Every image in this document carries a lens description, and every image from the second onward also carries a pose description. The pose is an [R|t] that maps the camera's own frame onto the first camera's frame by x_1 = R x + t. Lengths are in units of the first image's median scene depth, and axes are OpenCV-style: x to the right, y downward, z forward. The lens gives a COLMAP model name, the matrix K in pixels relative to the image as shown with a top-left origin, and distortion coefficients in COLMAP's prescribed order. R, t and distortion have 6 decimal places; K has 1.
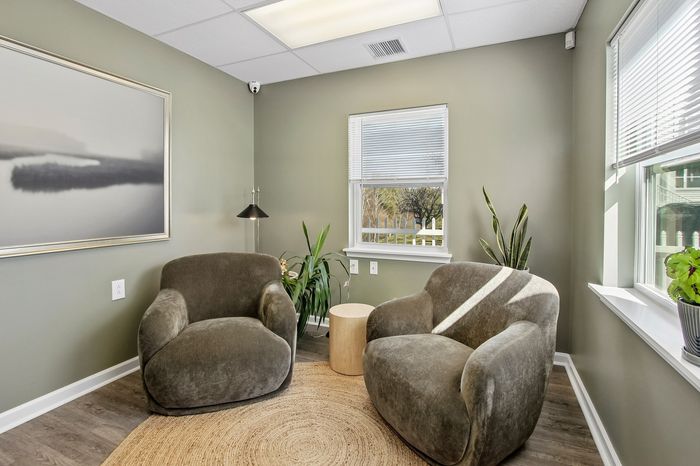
lens RADIAL K [[341.2, 0, 340.0], [0, 341.2, 207.1], [0, 0, 1]] dist [-0.001822, -0.001030]
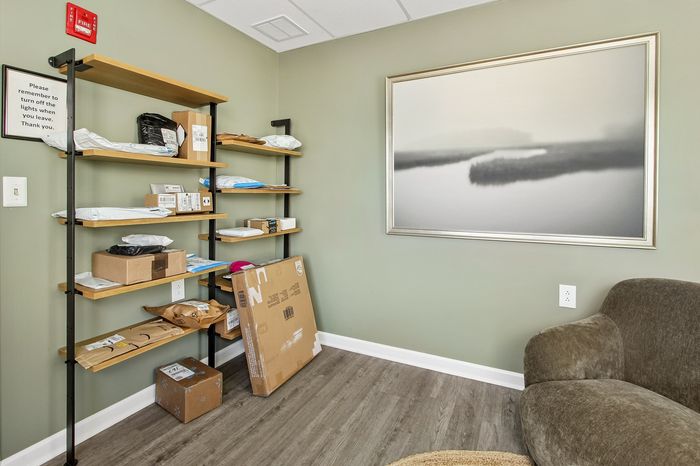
lens RADIAL K [[341.2, 0, 351.6], [0, 341.2, 195.1], [0, 0, 1]] dist [-0.001822, -0.001030]
pose [[-0.033139, 0.002713, -0.999447, 0.249328], [-0.009366, 0.999952, 0.003025, -0.010133], [0.999407, 0.009461, -0.033112, 0.547366]]
